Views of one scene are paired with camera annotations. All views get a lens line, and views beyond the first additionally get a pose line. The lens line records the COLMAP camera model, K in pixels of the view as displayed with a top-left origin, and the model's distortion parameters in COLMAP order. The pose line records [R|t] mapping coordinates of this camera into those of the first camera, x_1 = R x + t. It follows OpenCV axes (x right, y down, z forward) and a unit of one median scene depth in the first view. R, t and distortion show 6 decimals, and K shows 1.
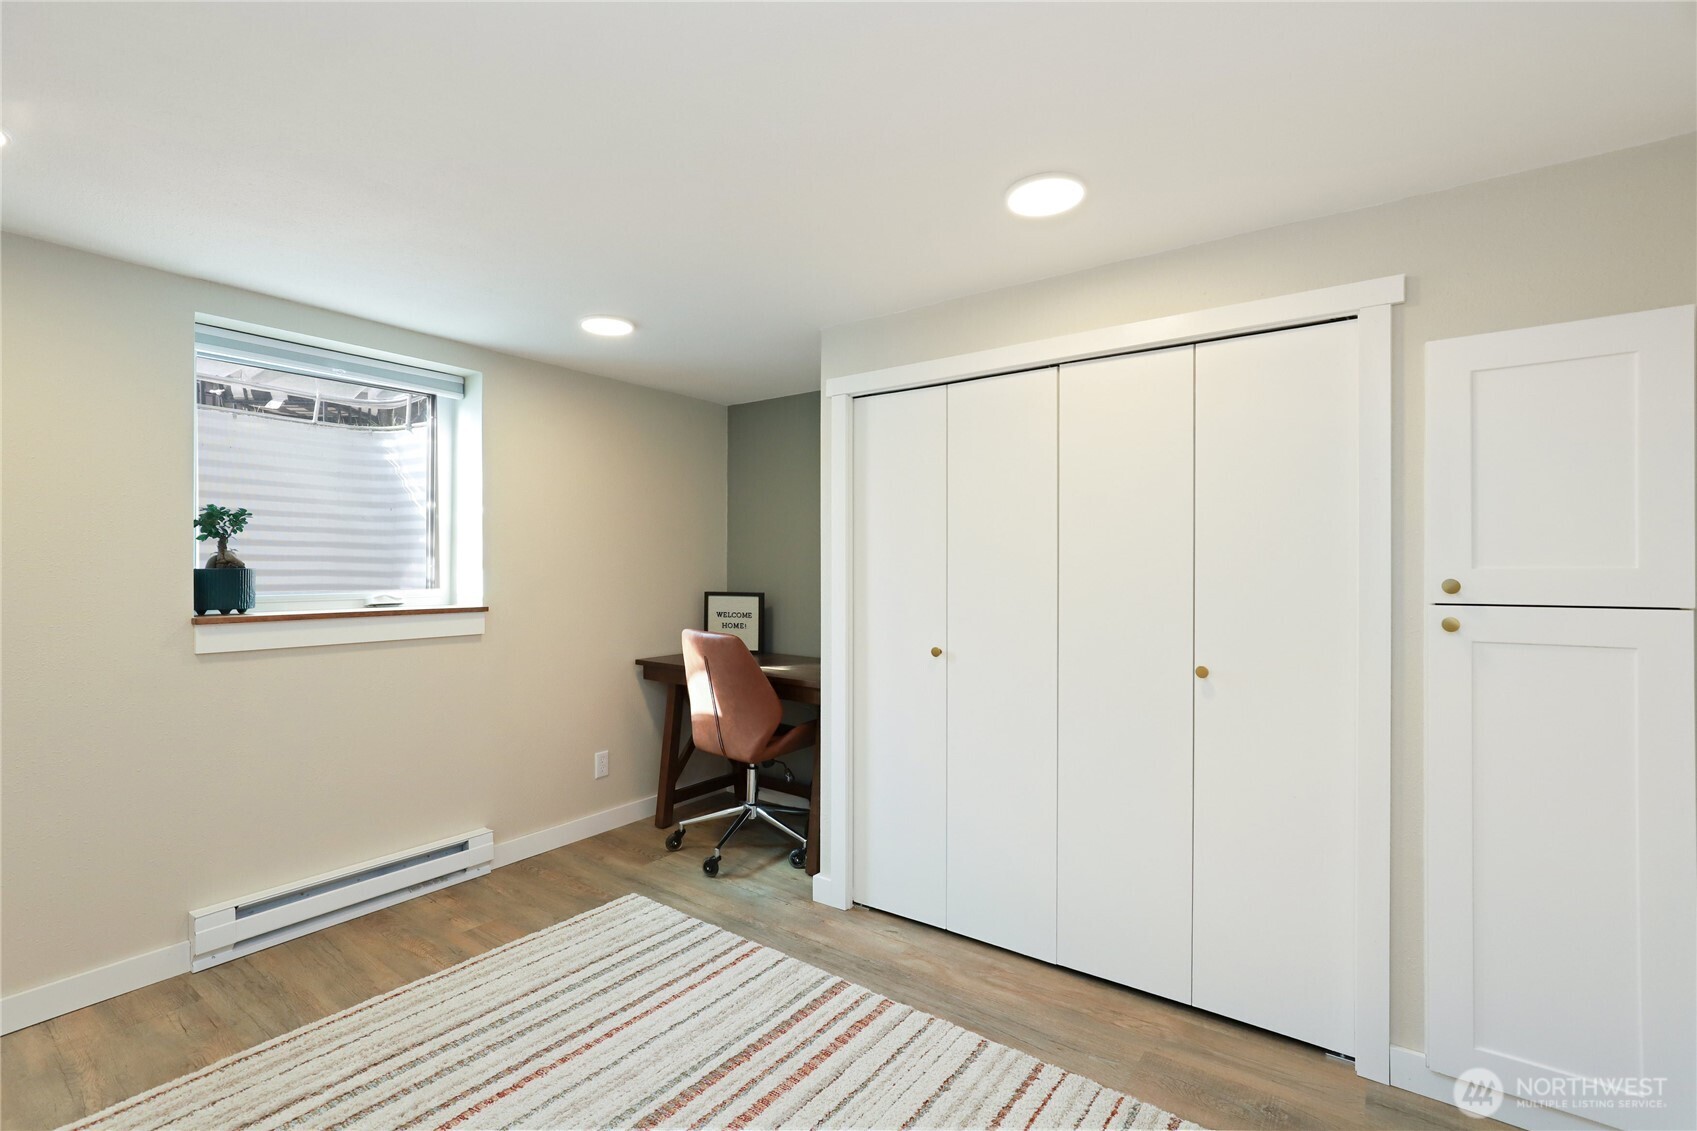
lens RADIAL K [[796.3, 0, 857.6], [0, 796.3, 561.7], [0, 0, 1]] dist [-0.011810, 0.007364]
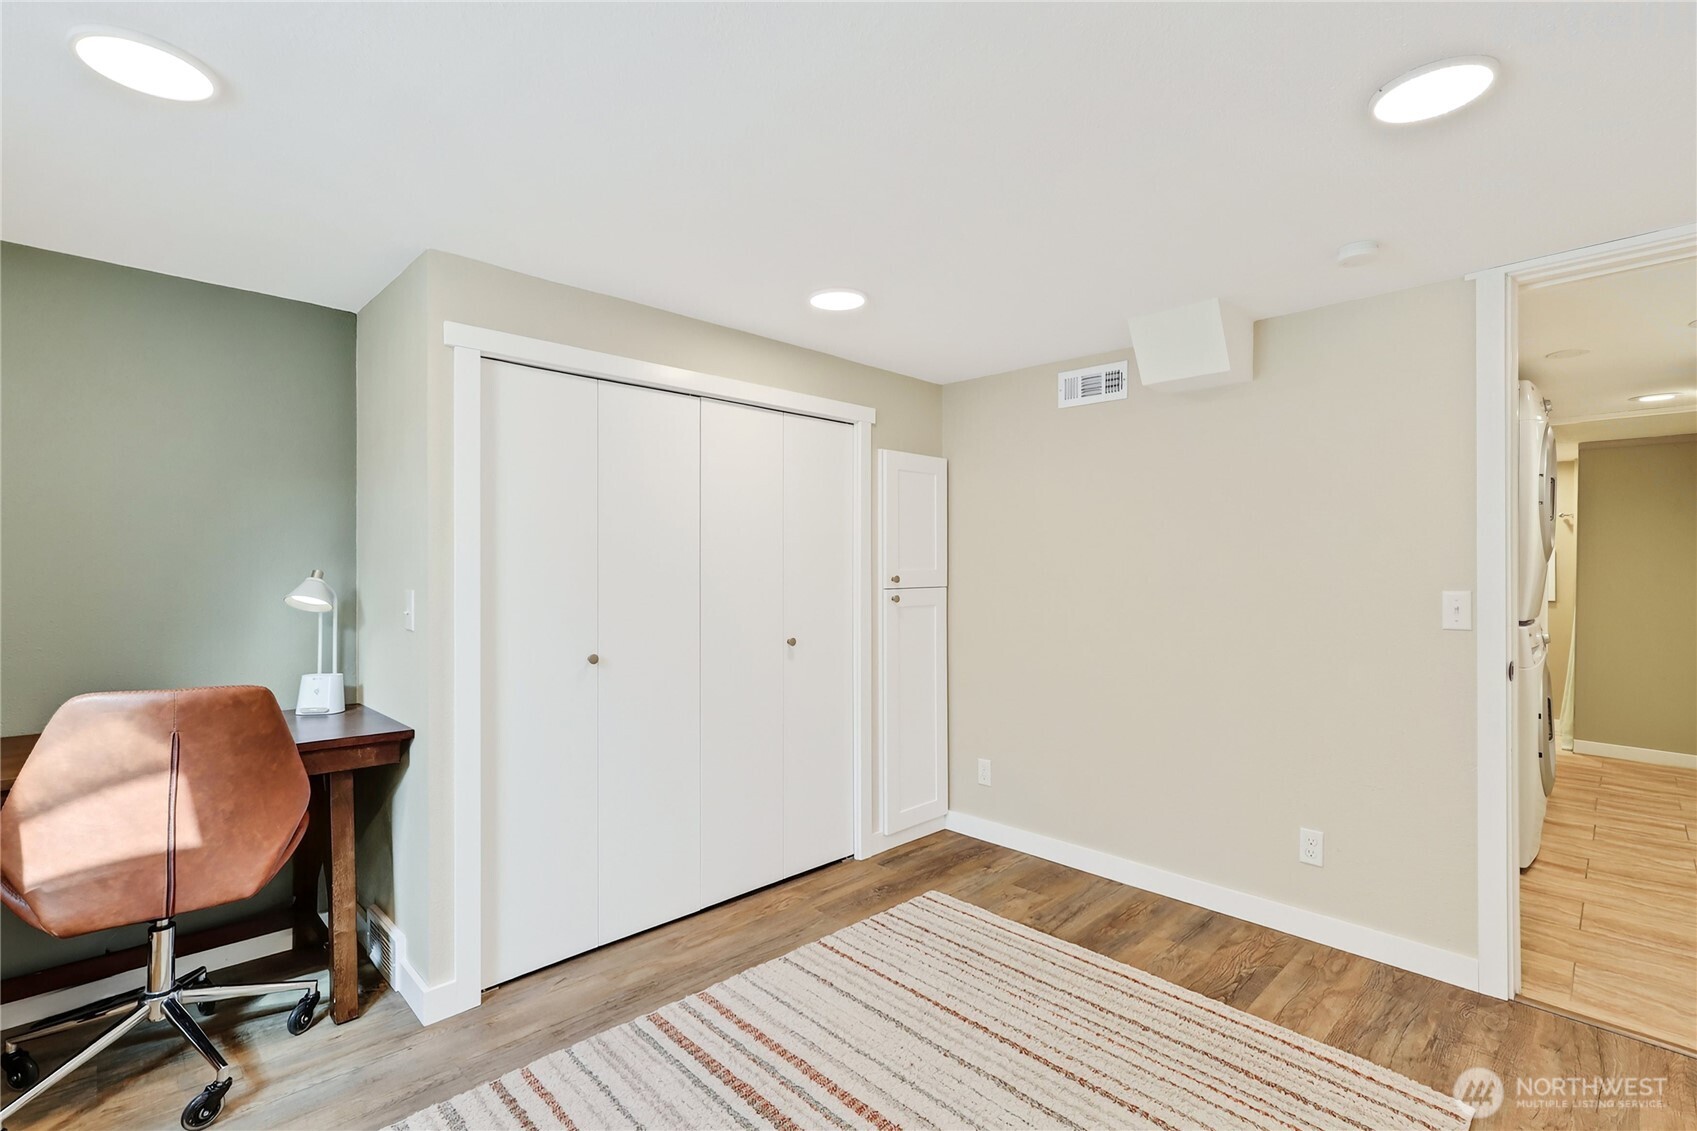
lens RADIAL K [[796.3, 0, 862.3], [0, 796.3, 564.5], [0, 0, 1]] dist [-0.011810, 0.007364]
pose [[0.135014, 0.003469, 0.990838, -0.938055], [-0.001460, 0.999993, -0.003302, 0.002082], [-0.990843, -0.001001, 0.135018, 0.646056]]
